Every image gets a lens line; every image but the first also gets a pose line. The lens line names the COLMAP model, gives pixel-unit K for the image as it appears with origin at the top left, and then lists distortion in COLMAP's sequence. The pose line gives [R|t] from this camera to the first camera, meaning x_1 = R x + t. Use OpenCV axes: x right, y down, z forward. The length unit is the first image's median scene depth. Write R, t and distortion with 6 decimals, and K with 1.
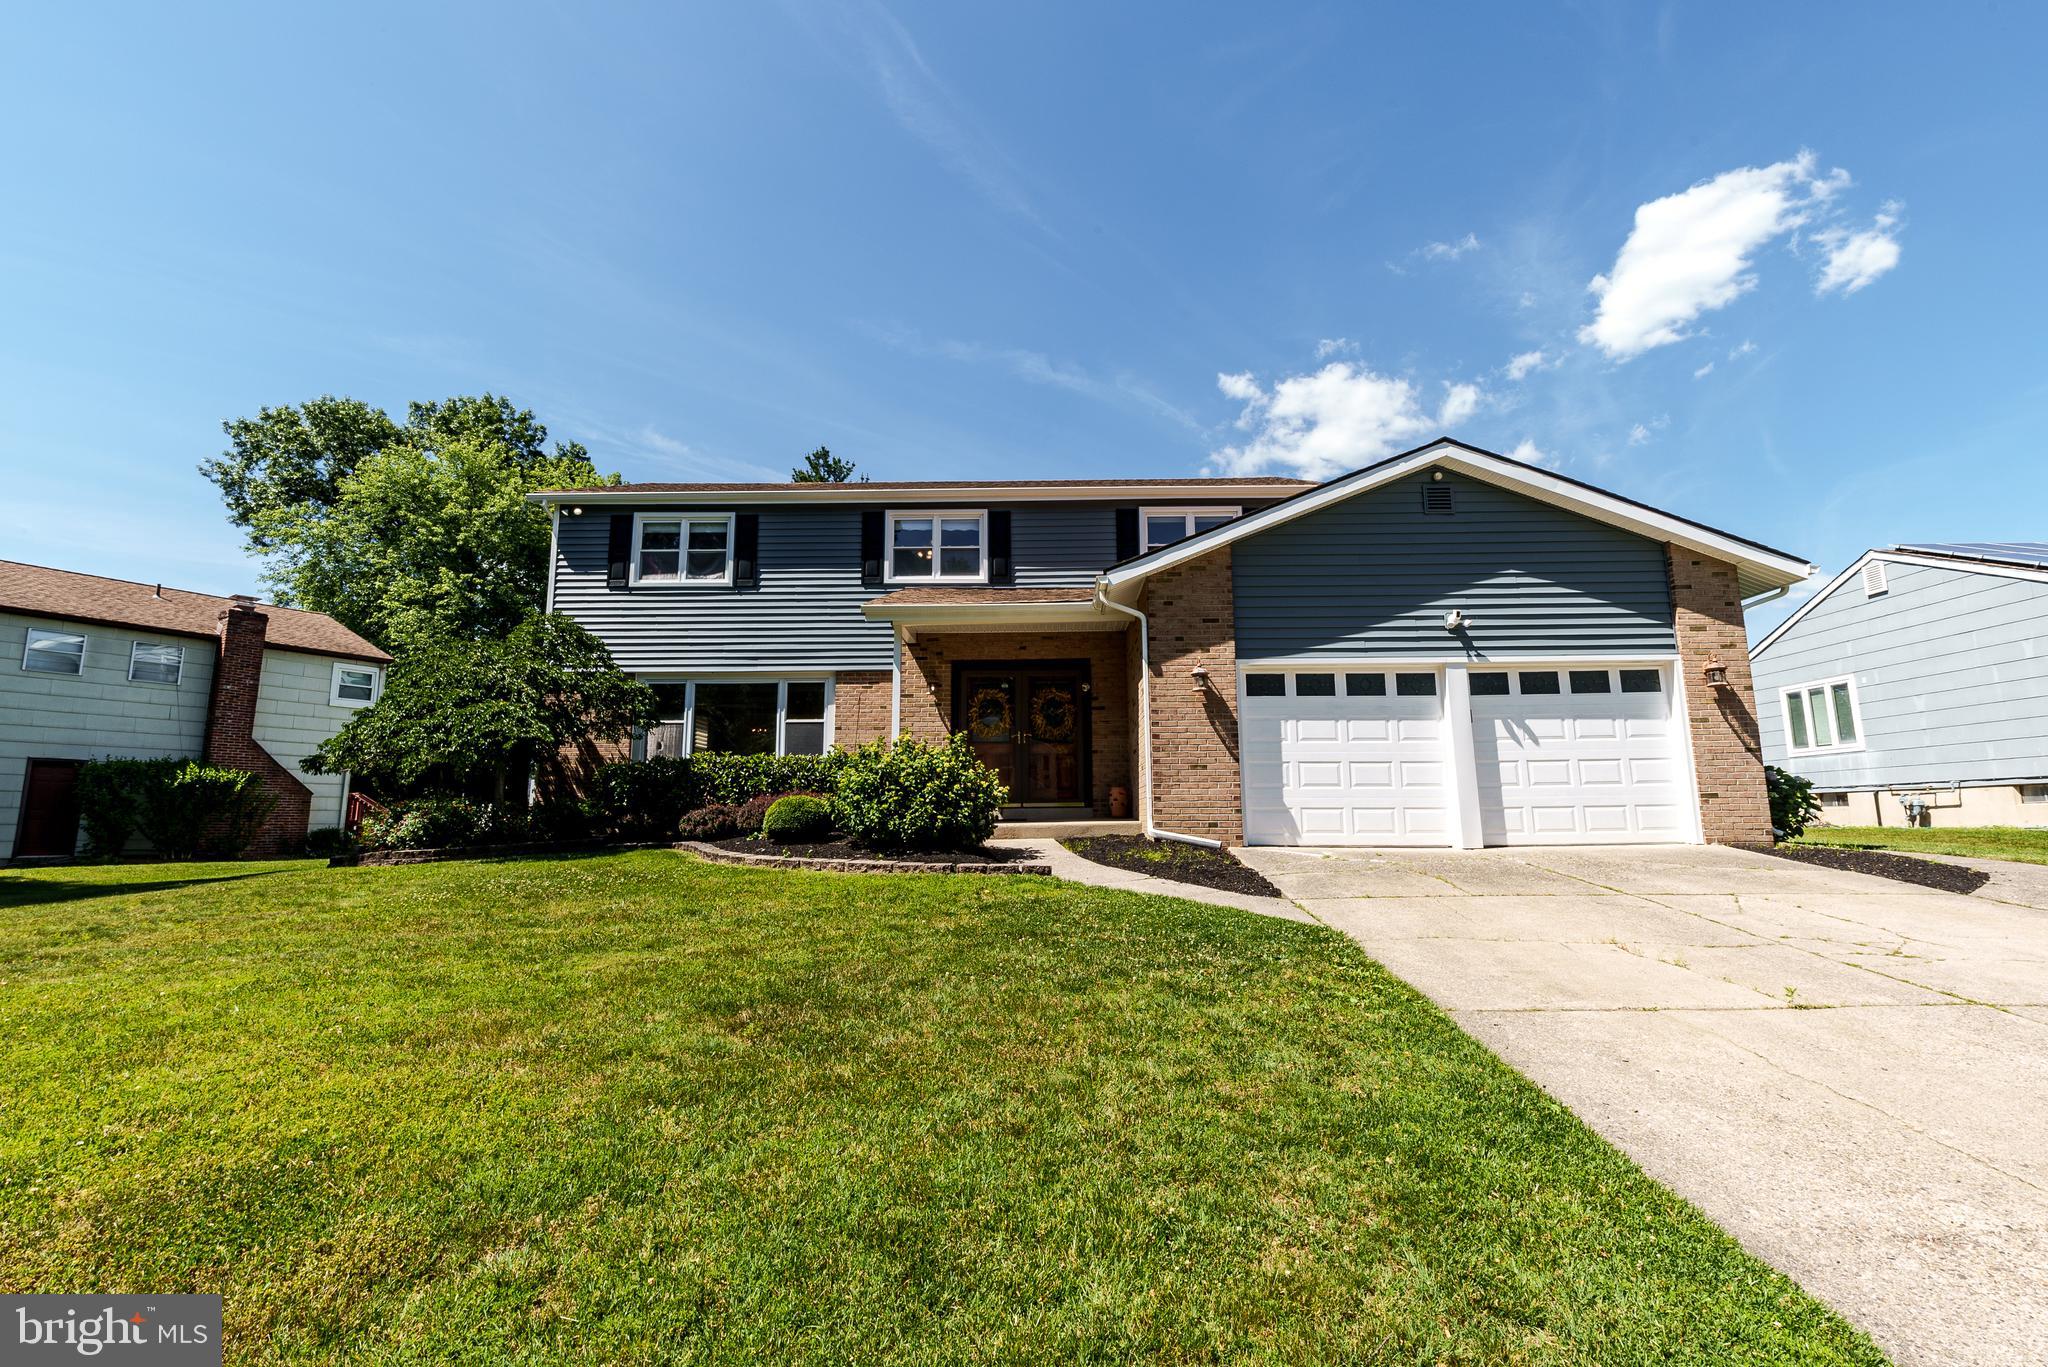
lens RADIAL K [[912.6, 0, 1030.3], [0, 912.6, 683.9], [0, 0, 1]] dist [0.002736, -0.000094]
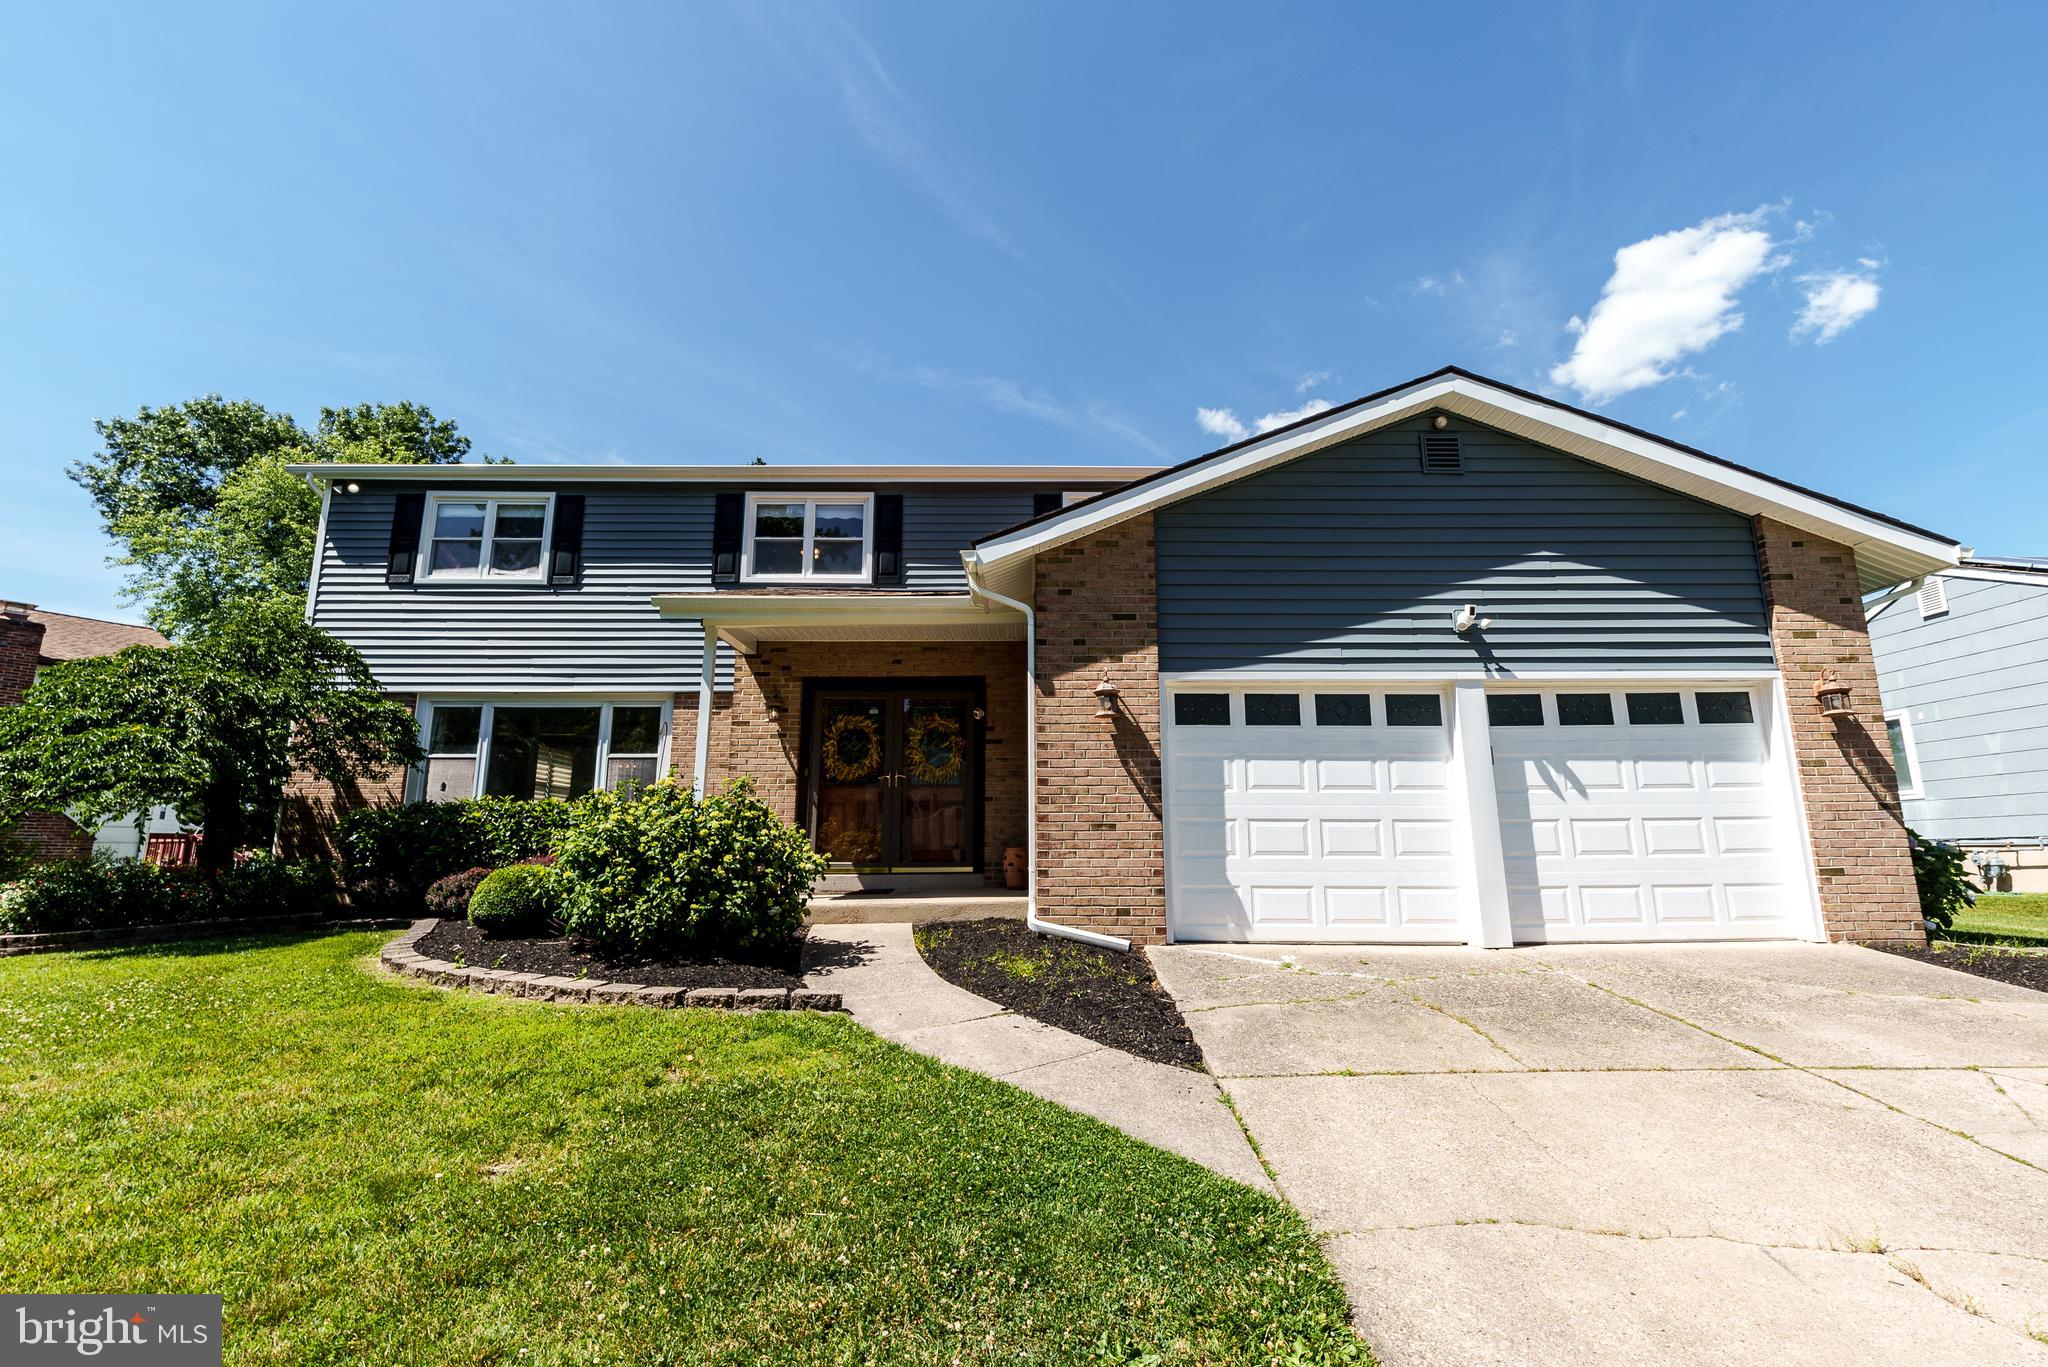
lens RADIAL K [[912.6, 0, 1030.3], [0, 912.6, 683.9], [0, 0, 1]] dist [0.002736, -0.000094]
pose [[0.999708, 0.008391, 0.022665, 0.108348], [-0.007514, 0.999231, -0.038474, 0.009624], [-0.022970, 0.038293, 0.999003, 0.296324]]
